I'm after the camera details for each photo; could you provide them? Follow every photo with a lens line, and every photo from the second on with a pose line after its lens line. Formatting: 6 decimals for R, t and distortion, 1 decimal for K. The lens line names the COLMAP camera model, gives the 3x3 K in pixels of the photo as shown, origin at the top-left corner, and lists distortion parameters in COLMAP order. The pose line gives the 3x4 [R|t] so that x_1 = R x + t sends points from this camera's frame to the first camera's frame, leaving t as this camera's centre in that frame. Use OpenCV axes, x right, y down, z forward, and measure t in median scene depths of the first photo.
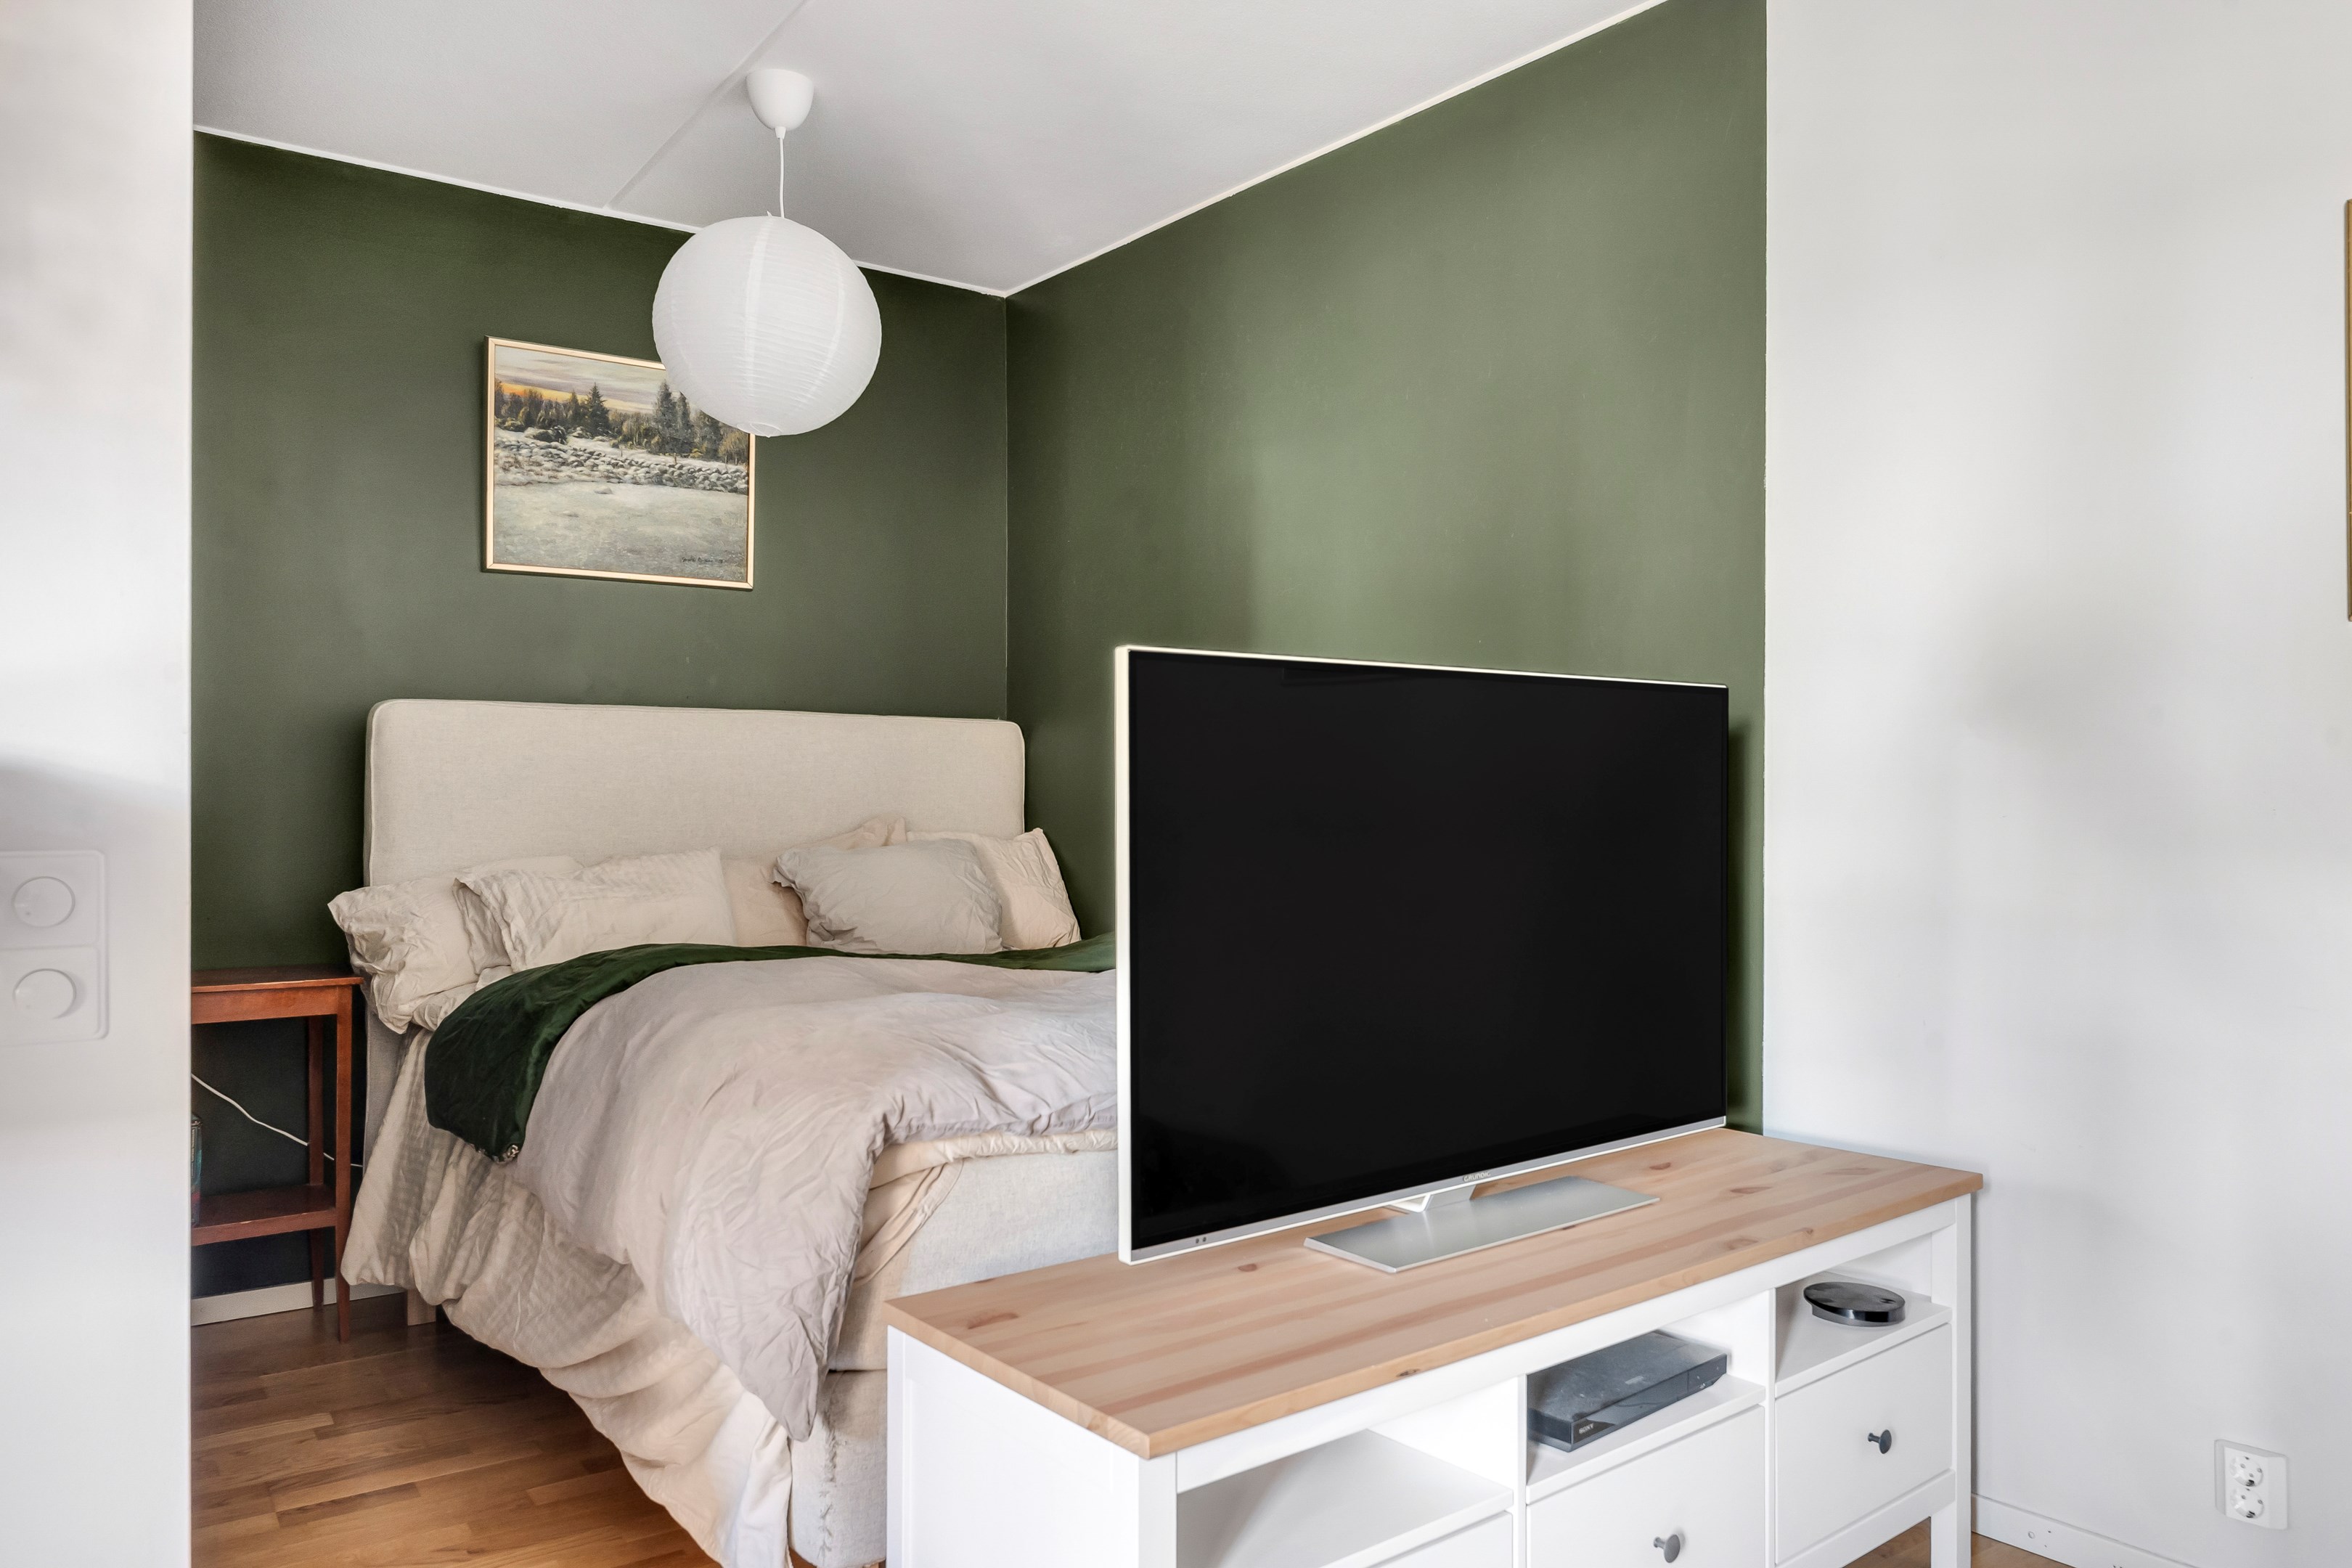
lens RADIAL K [[1583.5, 0, 1128.5], [0, 1583.5, 808.8], [0, 0, 1]] dist [0.000592, 0.001169]
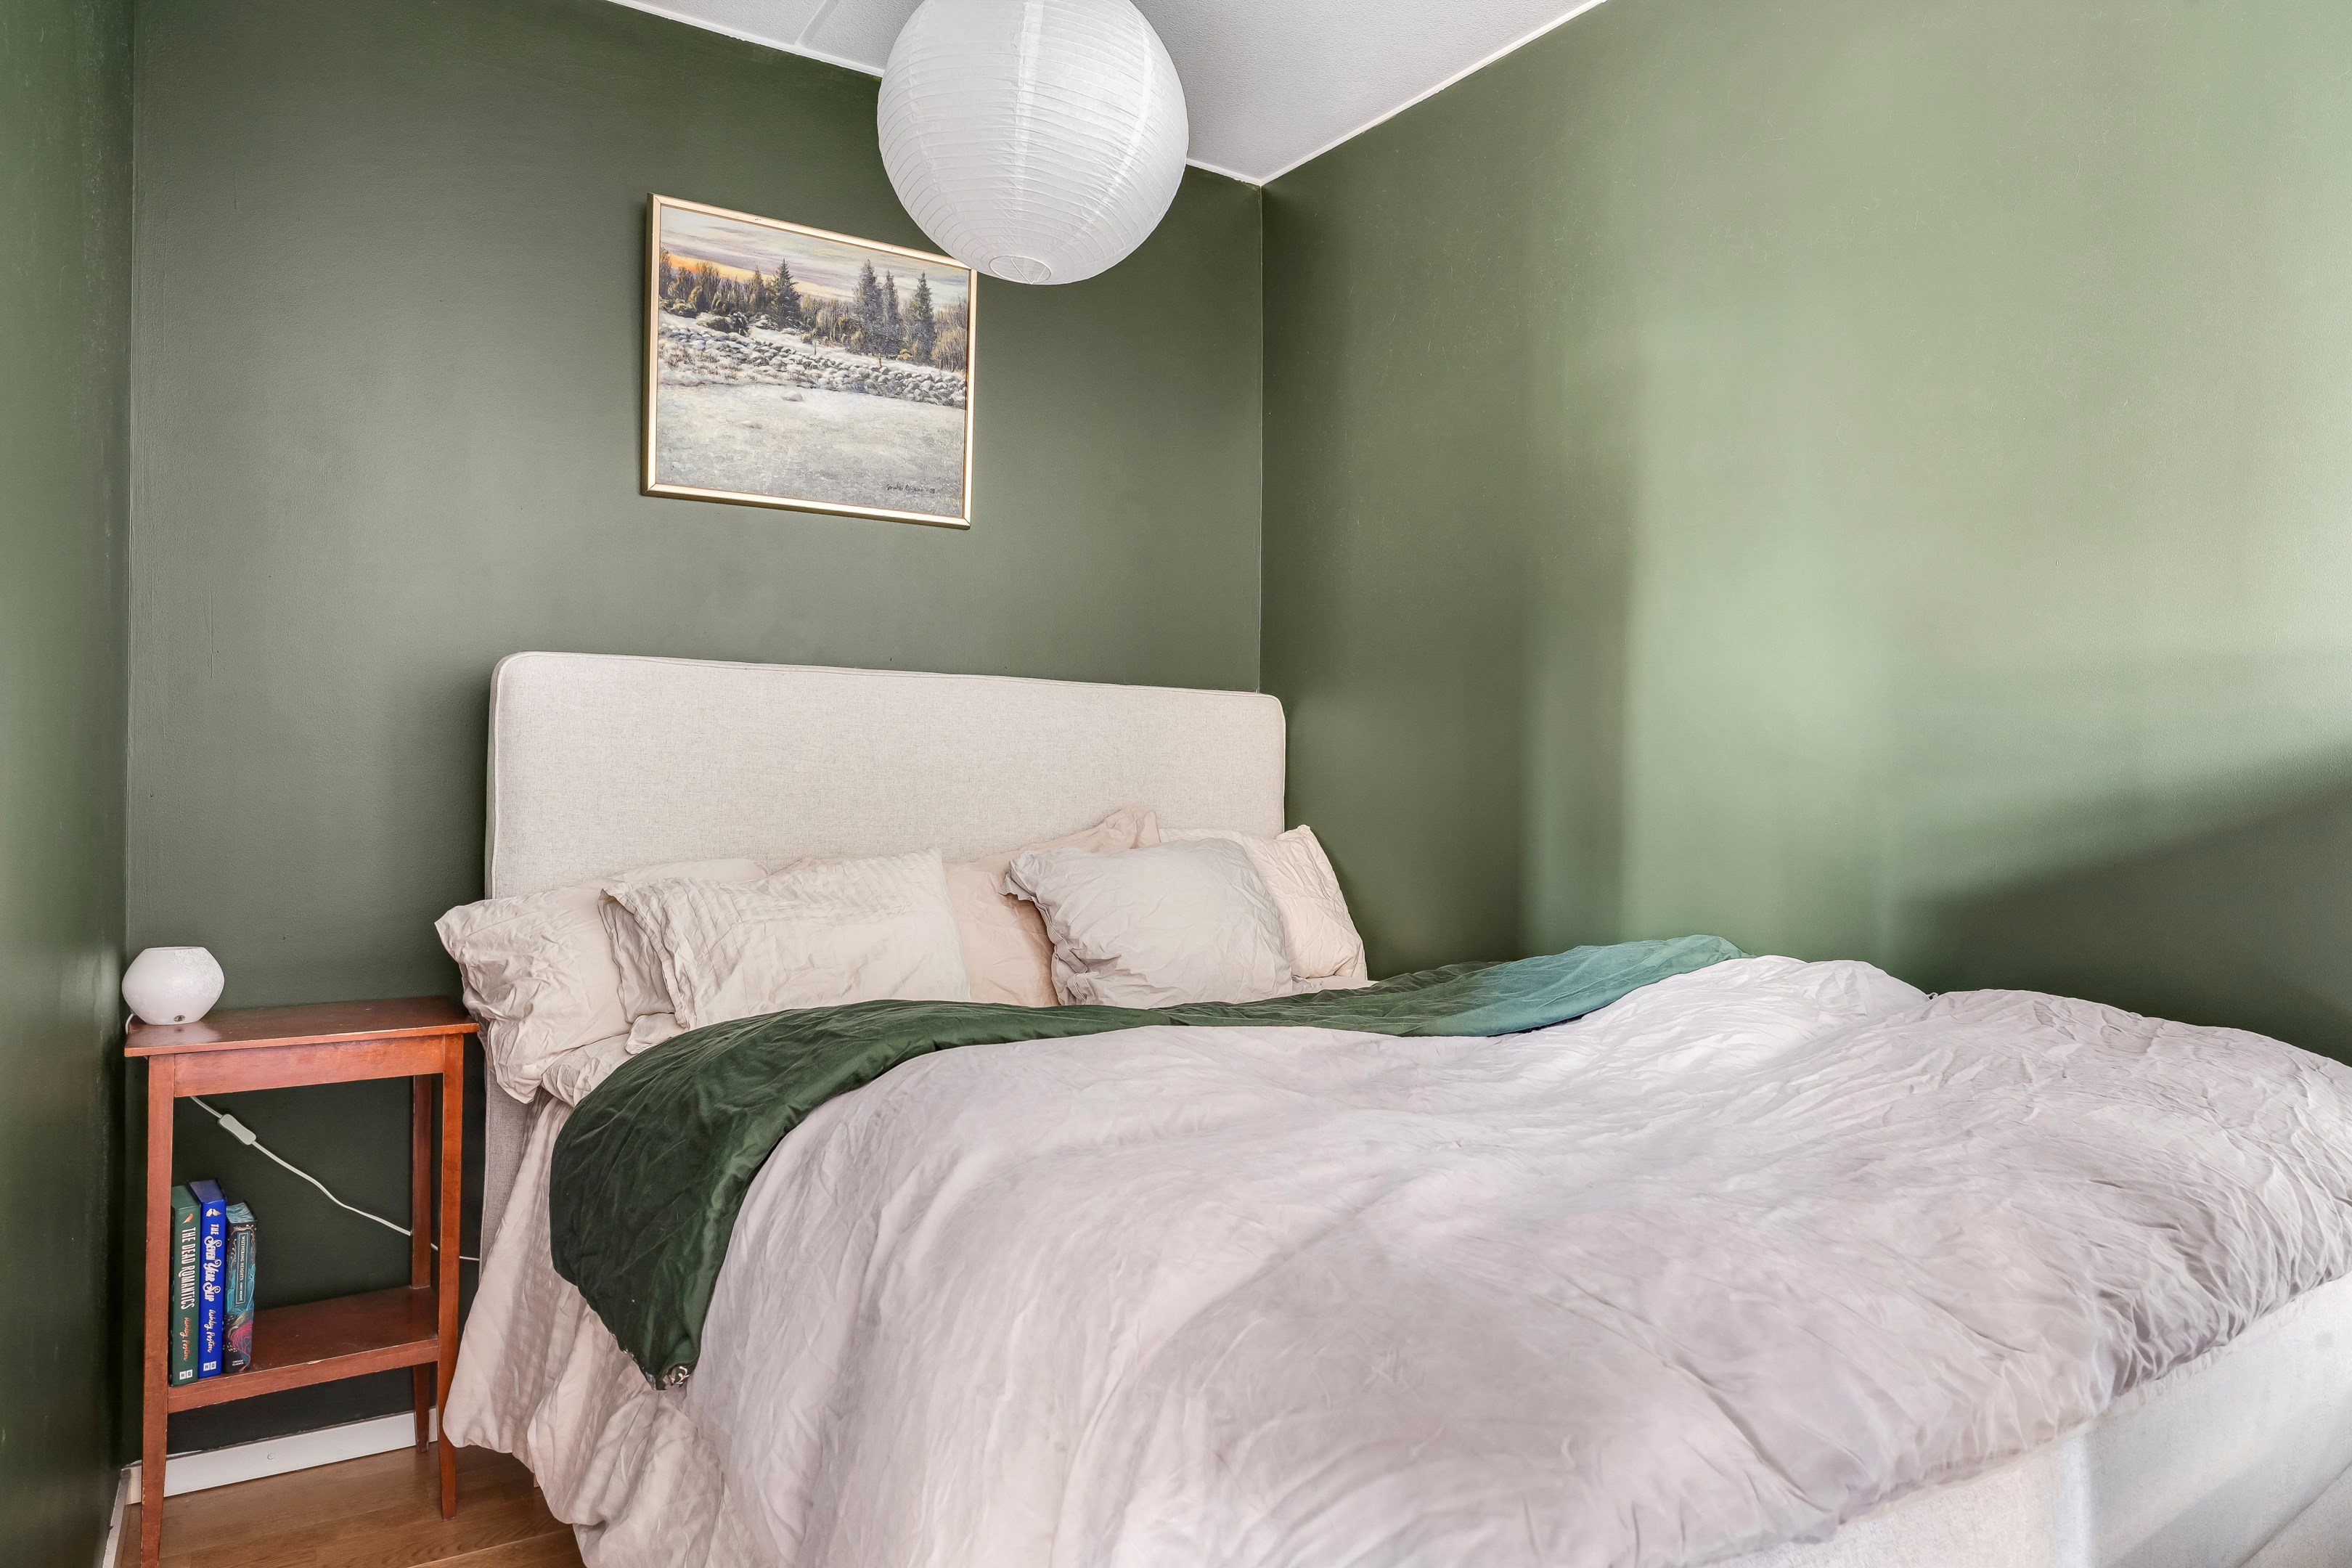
lens RADIAL K [[1583.5, 0, 1180.2], [0, 1583.5, 781.0], [0, 0, 1]] dist [0.000592, 0.001169]
pose [[0.998203, 0.005332, -0.059688, -0.097797], [-0.006093, 0.999902, -0.012573, 0.000416], [0.059615, 0.012914, 0.998138, 0.243218]]
